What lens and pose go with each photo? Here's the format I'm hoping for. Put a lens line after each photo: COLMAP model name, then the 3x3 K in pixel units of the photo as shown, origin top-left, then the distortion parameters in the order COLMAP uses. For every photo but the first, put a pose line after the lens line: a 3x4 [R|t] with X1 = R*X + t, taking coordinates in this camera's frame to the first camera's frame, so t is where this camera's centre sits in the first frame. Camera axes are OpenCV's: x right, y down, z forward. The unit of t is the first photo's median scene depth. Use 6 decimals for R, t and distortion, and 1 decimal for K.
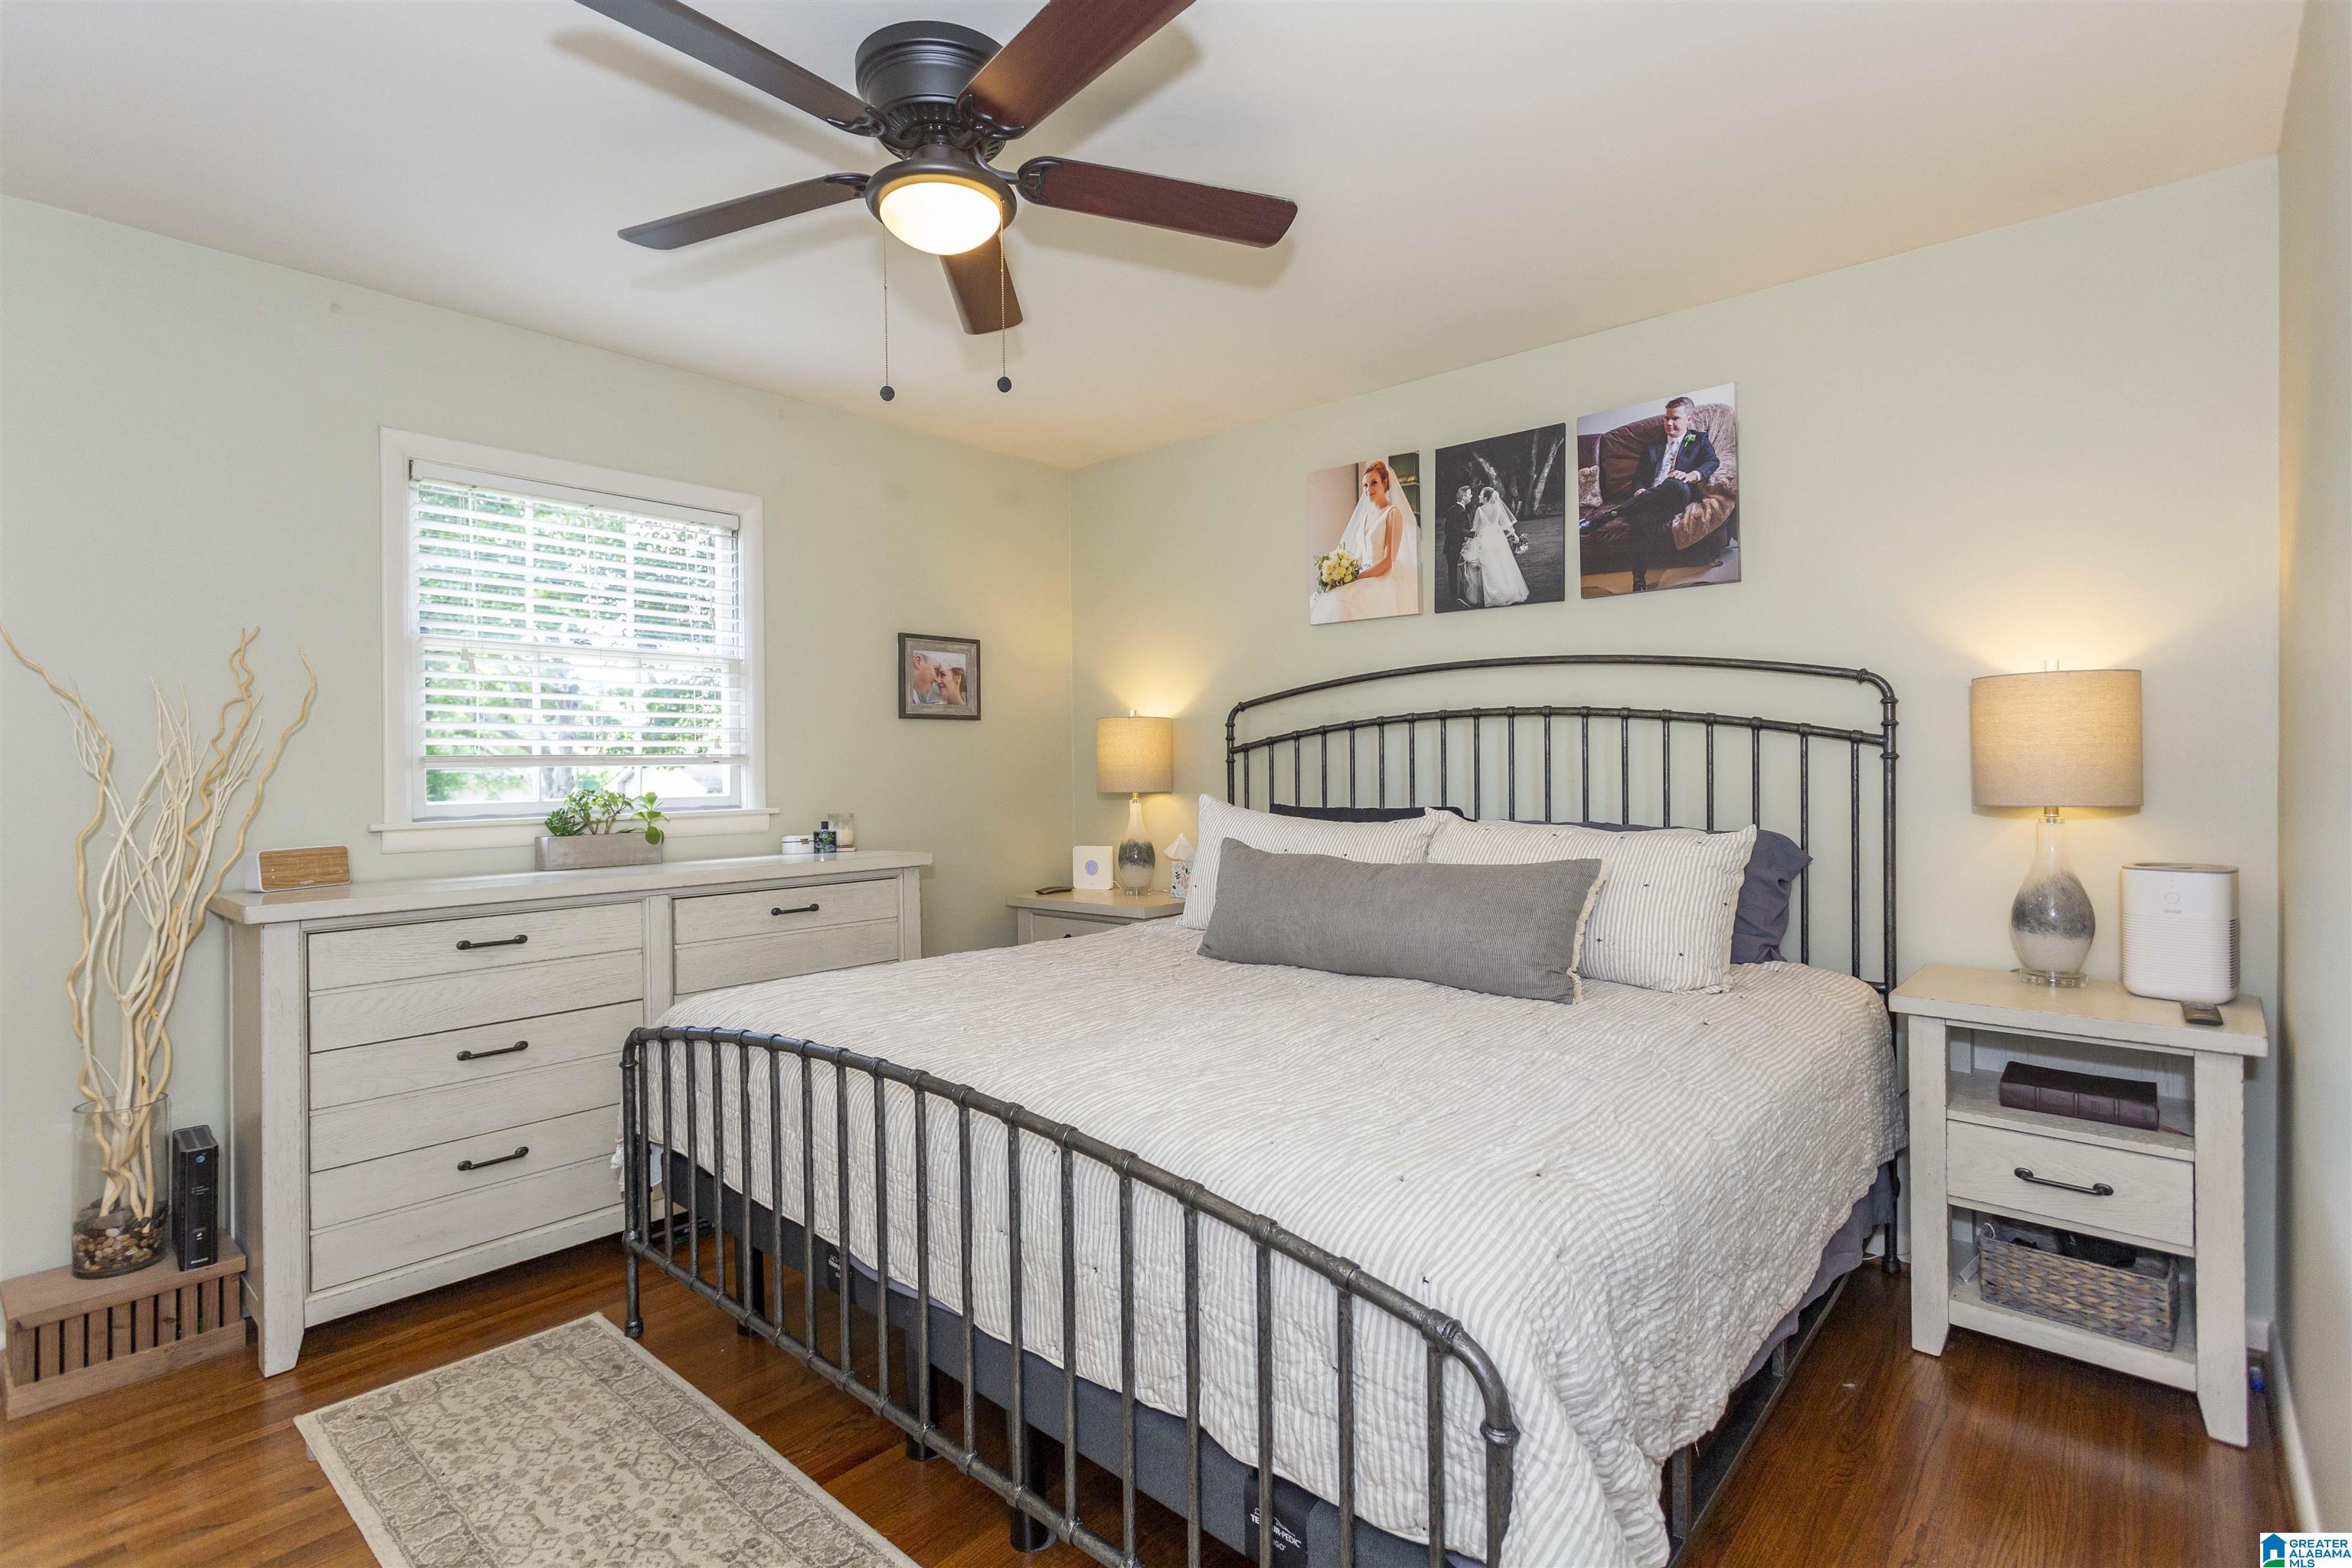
lens RADIAL K [[1118.8, 0, 1158.1], [0, 1118.8, 777.8], [0, 0, 1]] dist [0.000071, 0.001972]
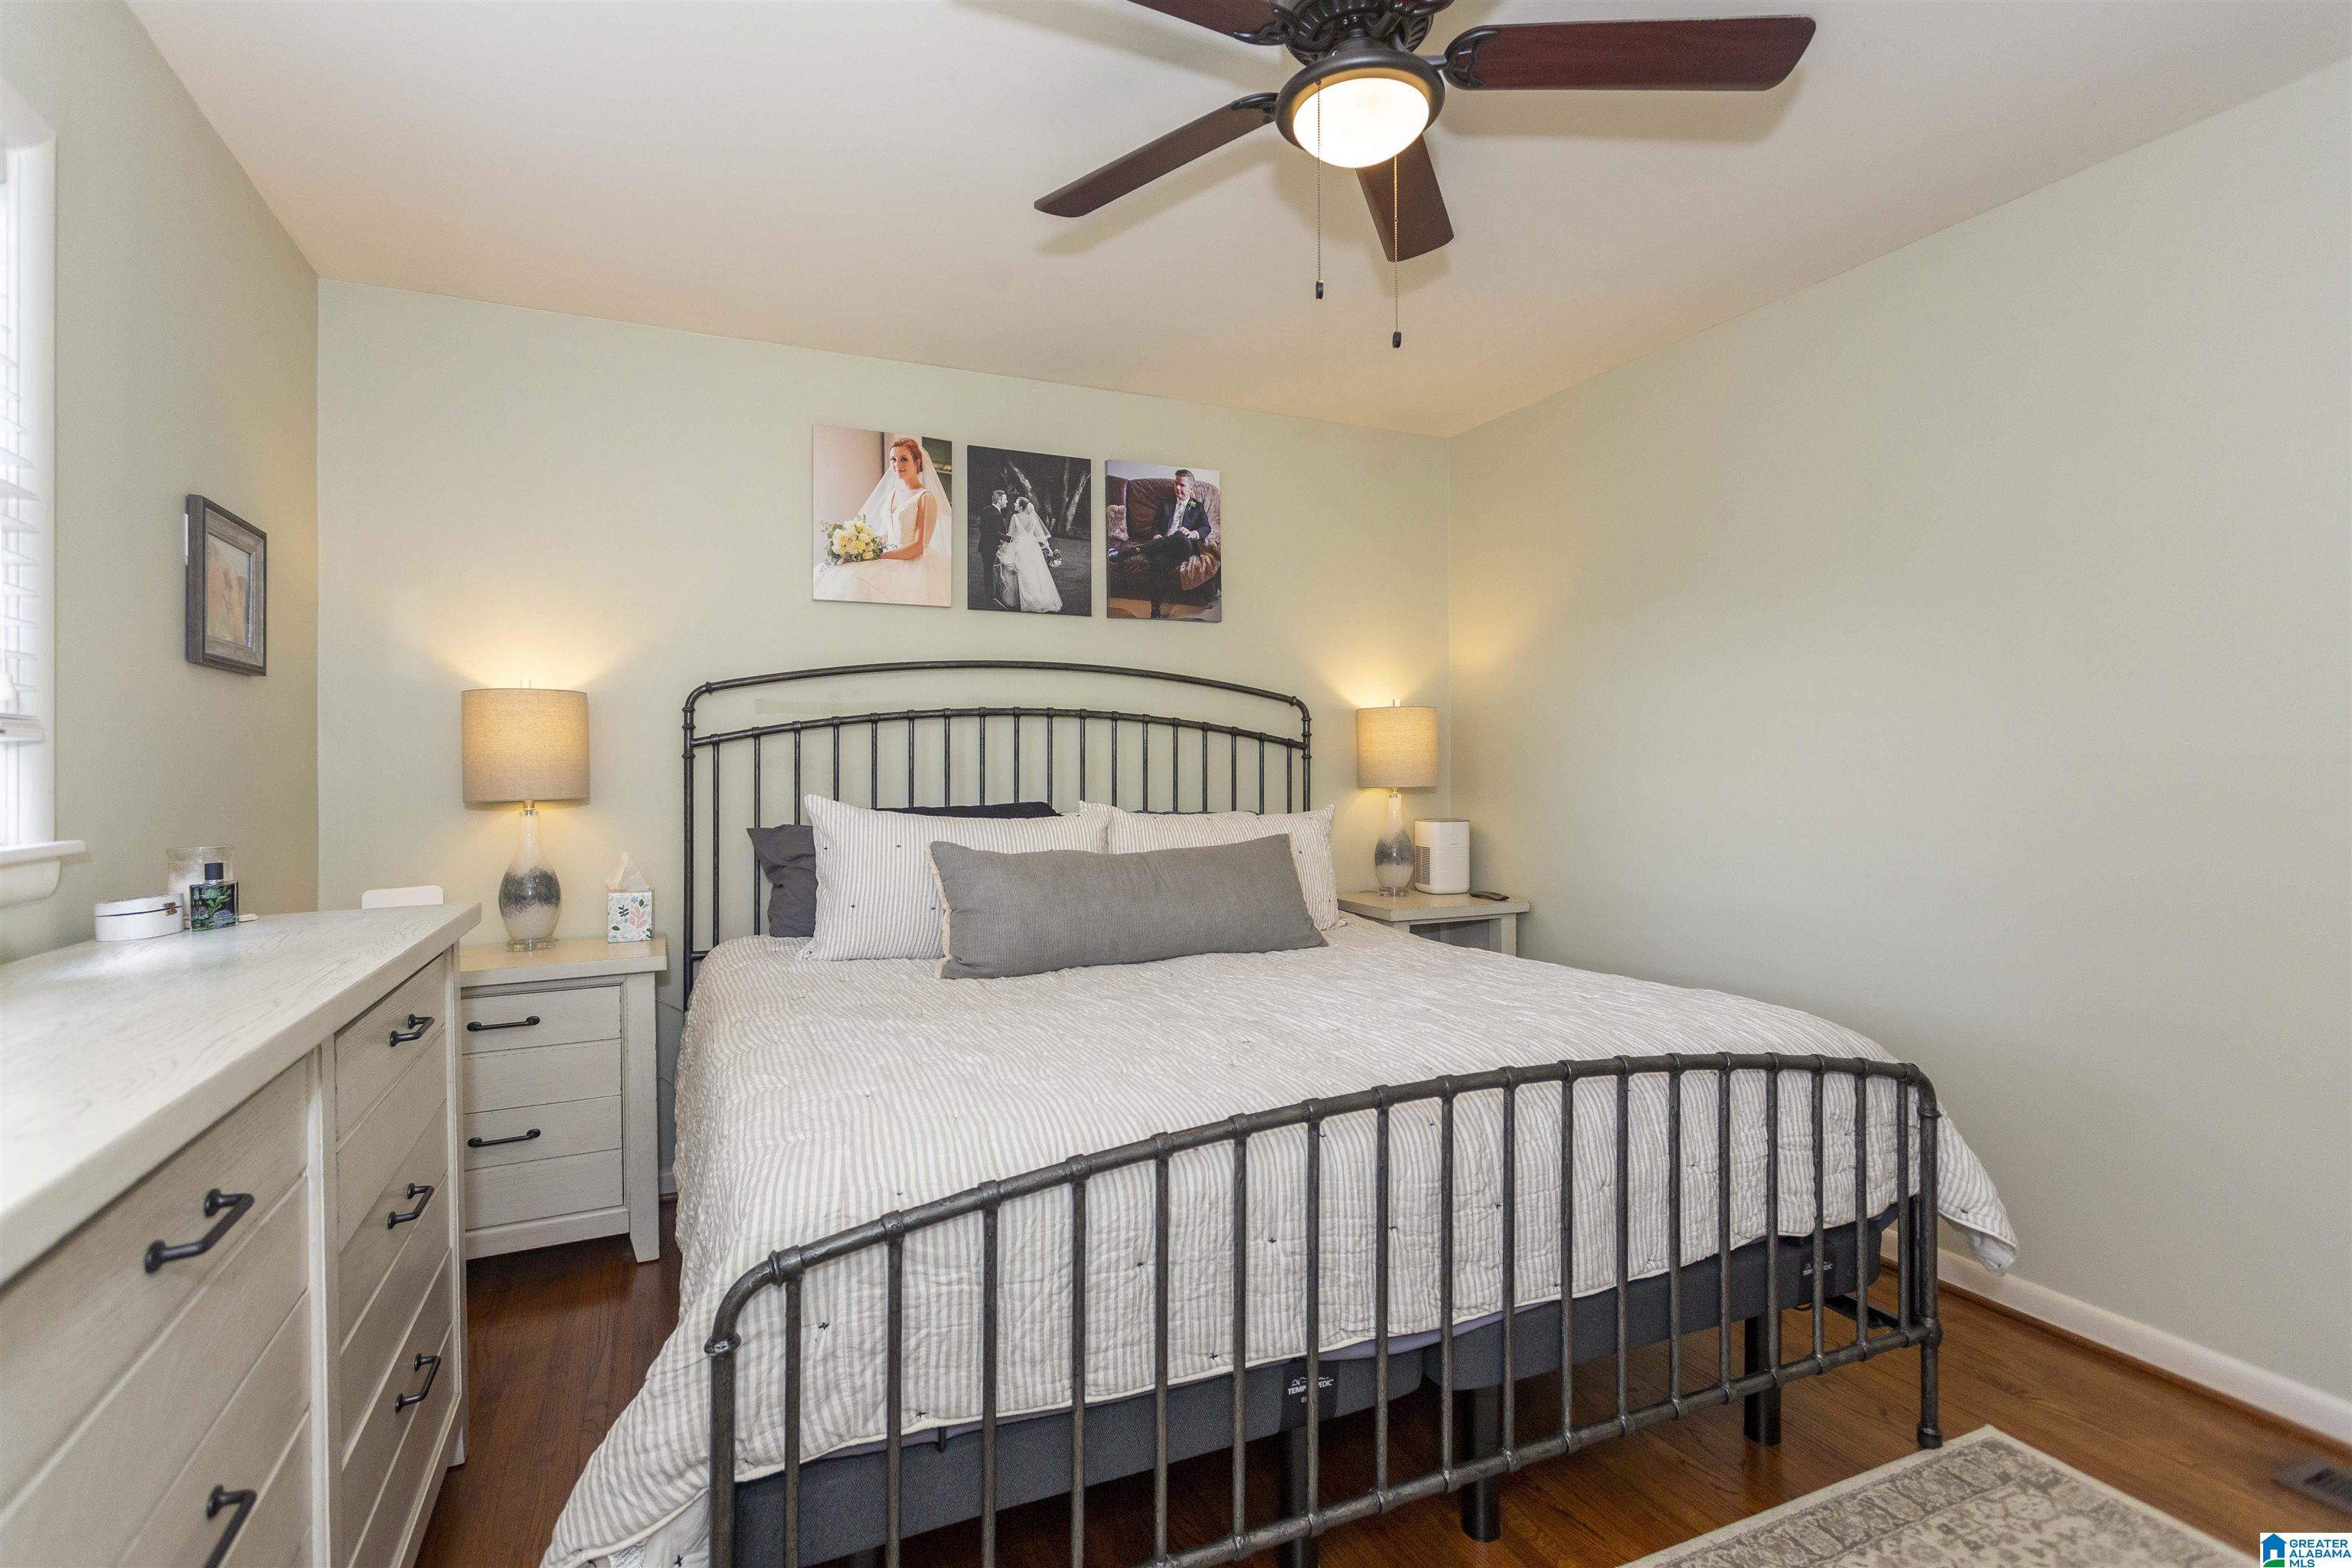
lens RADIAL K [[1118.8, 0, 1165.8], [0, 1118.8, 777.2], [0, 0, 1]] dist [0.000071, 0.001972]
pose [[0.409342, 0.000148, 0.912381, -0.632239], [0.015642, 0.999852, -0.007180, 0.012765], [-0.912247, 0.017210, 0.409279, 0.470710]]
